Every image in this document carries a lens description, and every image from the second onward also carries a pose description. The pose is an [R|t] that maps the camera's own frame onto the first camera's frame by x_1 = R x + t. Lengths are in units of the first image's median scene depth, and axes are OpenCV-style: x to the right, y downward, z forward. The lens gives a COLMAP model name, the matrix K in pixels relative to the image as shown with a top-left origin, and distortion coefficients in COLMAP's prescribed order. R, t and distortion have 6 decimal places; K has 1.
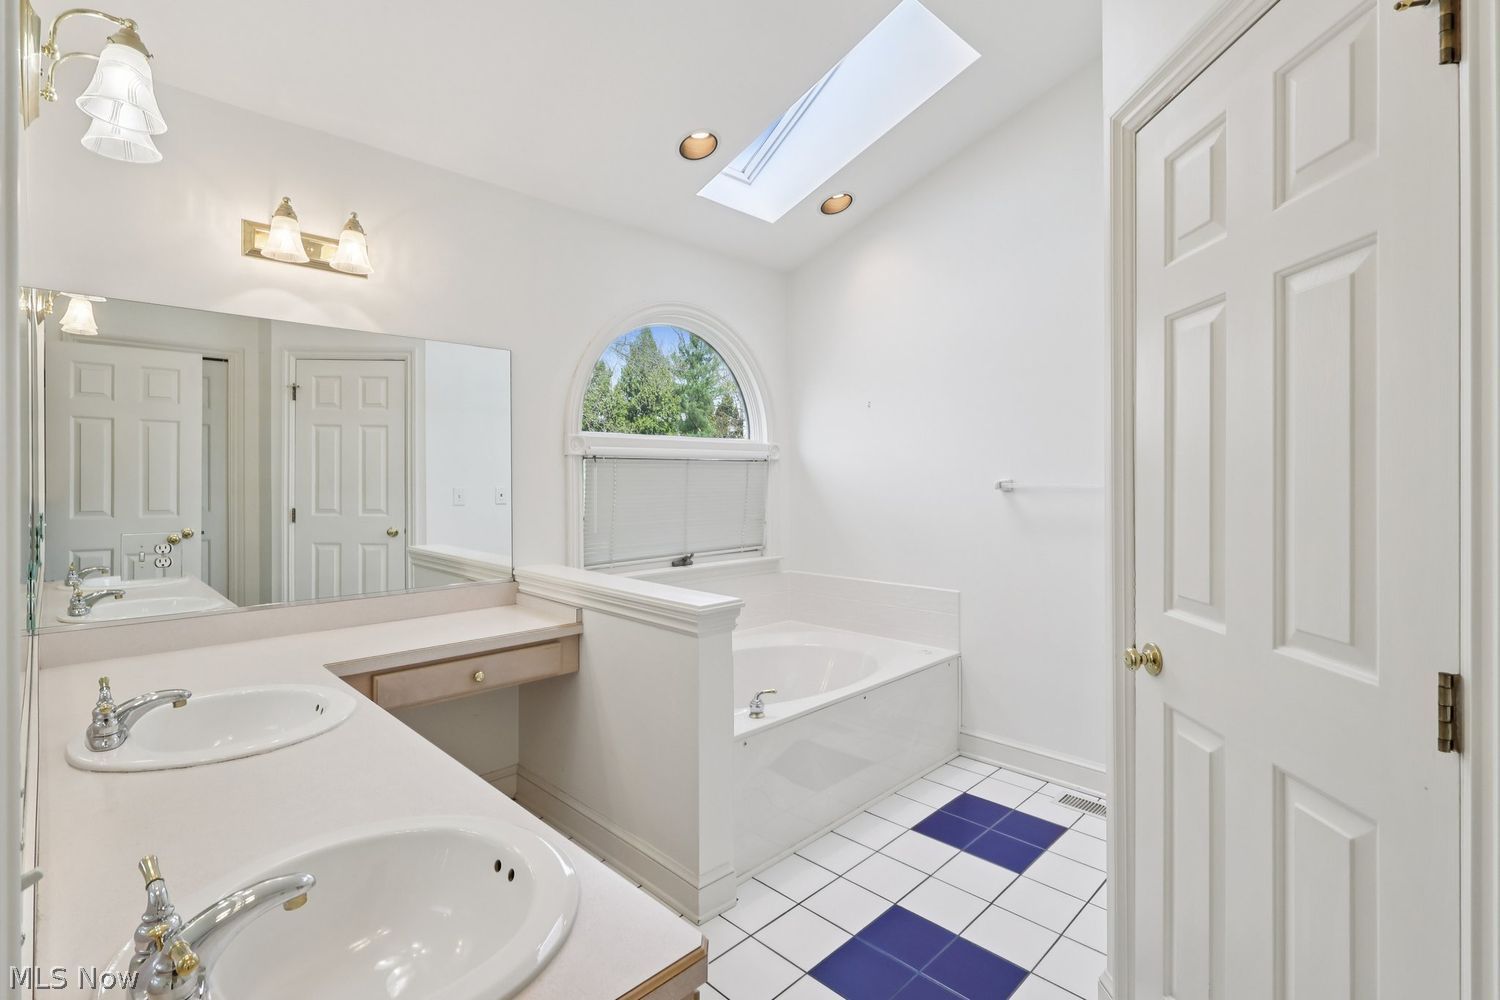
lens RADIAL K [[697.8, 0, 752.2], [0, 697.8, 481.7], [0, 0, 1]] dist [-0.001006, -0.000477]
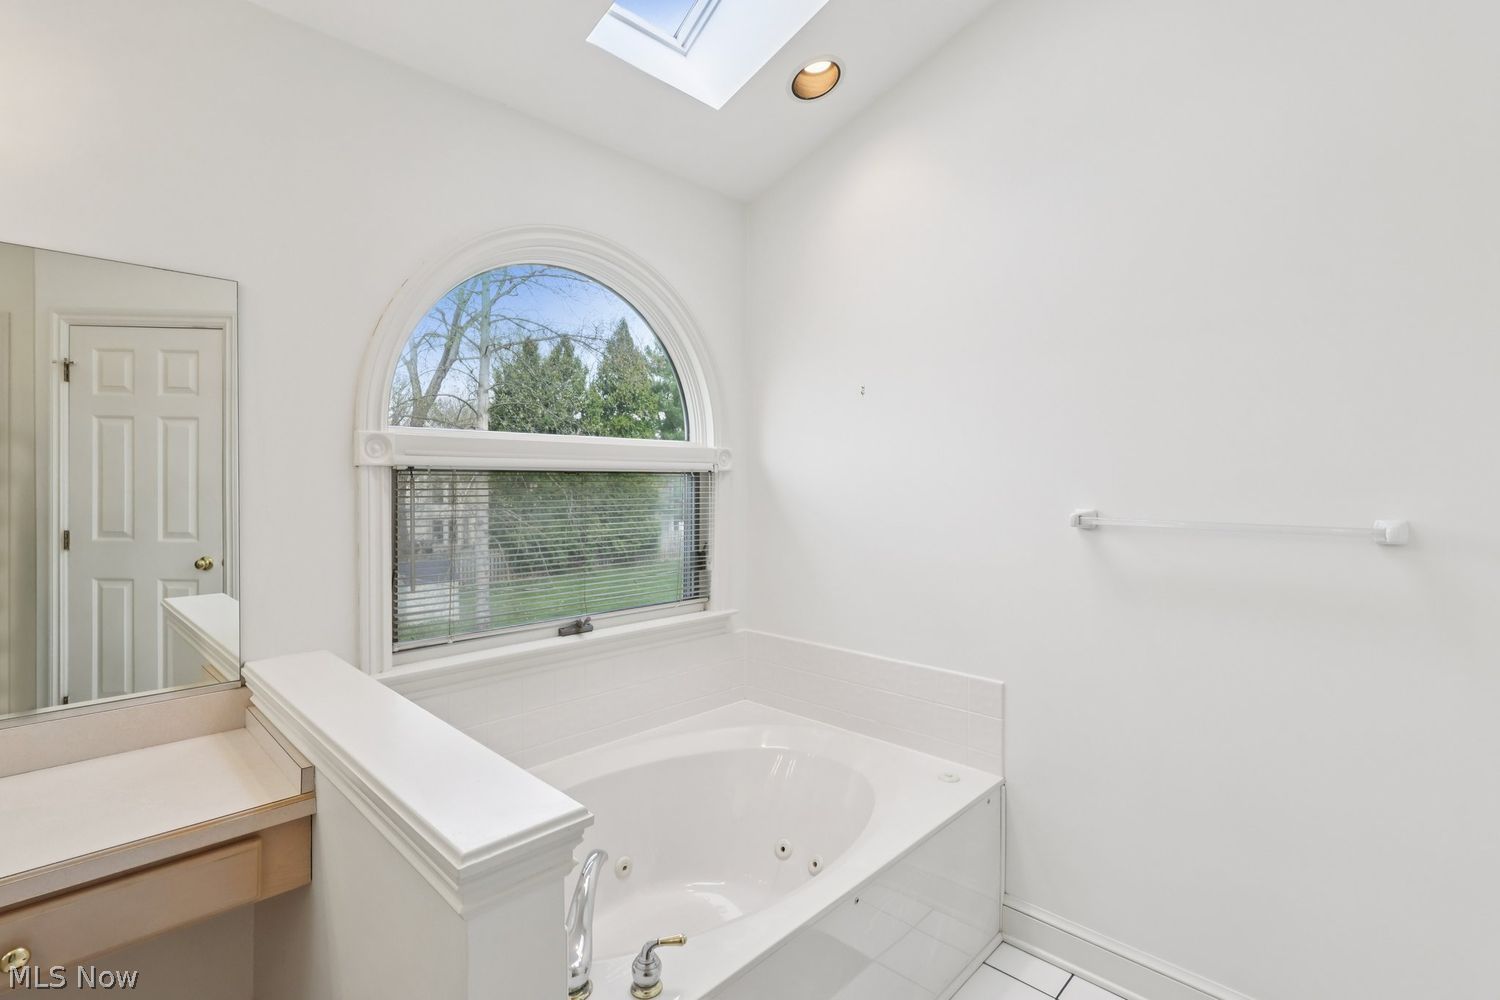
lens RADIAL K [[700.8, 0, 743.3], [0, 700.8, 482.5], [0, 0, 1]] dist [-0.000417, -0.000132]
pose [[0.999888, 0.007203, 0.013090, 0.054684], [-0.007206, 0.999974, 0.000220, -0.026207], [-0.013088, -0.000315, 0.999914, 0.398372]]
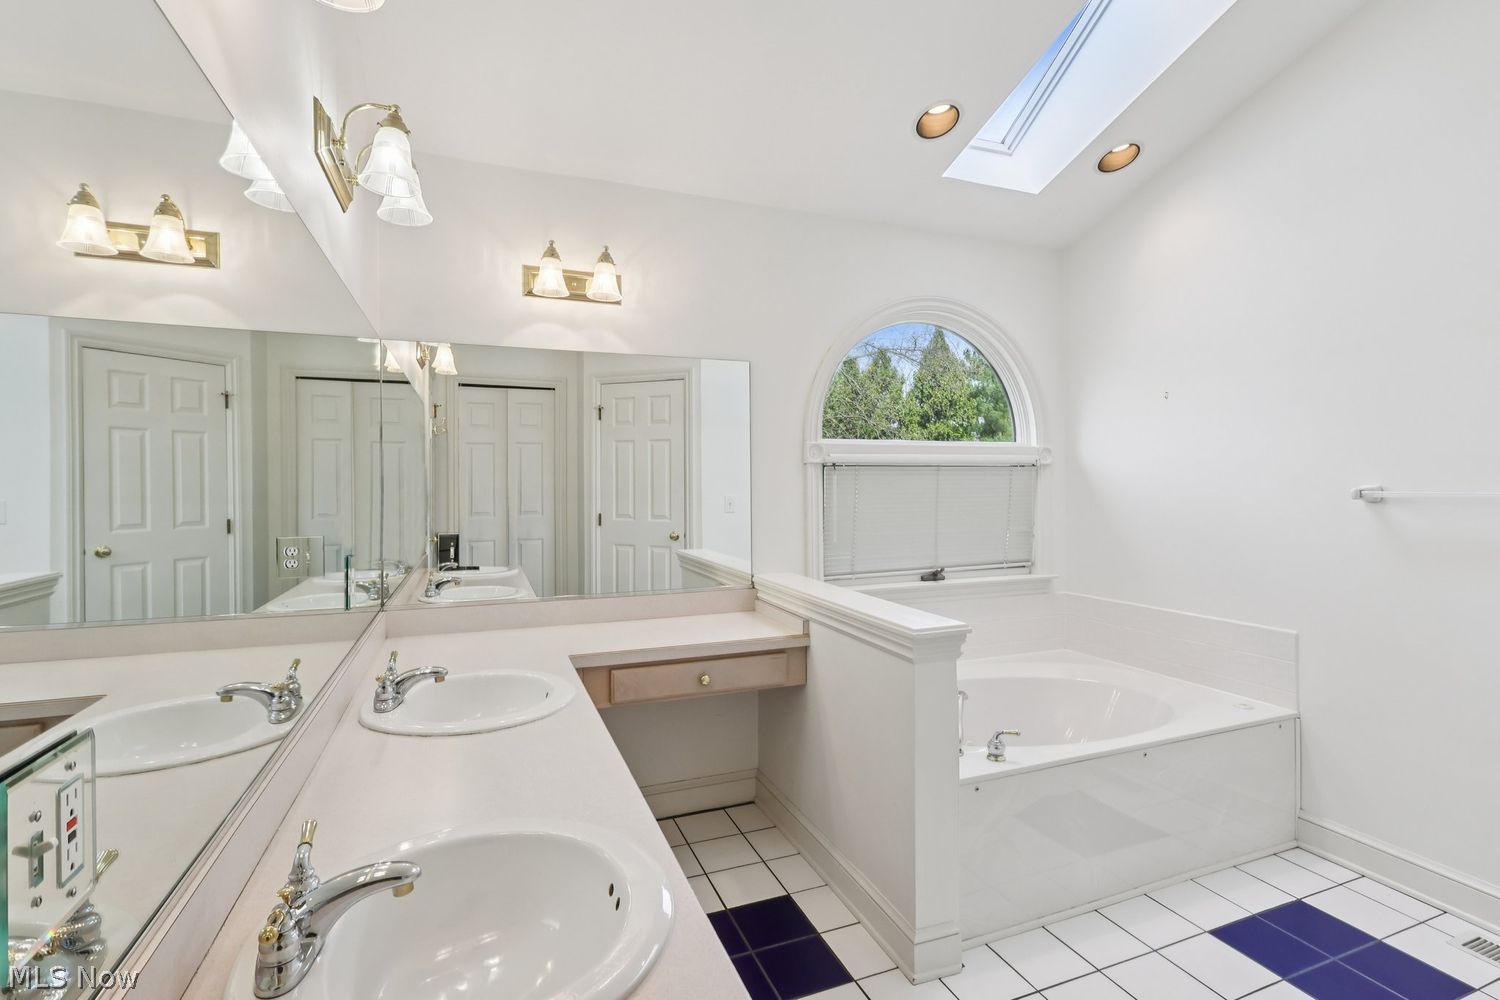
lens RADIAL K [[699.9, 0, 754.8], [0, 699.9, 489.9], [0, 0, 1]] dist [-0.001210, 0.001601]
pose [[0.915487, -0.001534, -0.402345, 0.067009], [0.001754, 0.999998, 0.000180, -0.000529], [0.402344, -0.000870, 0.915488, 0.063074]]
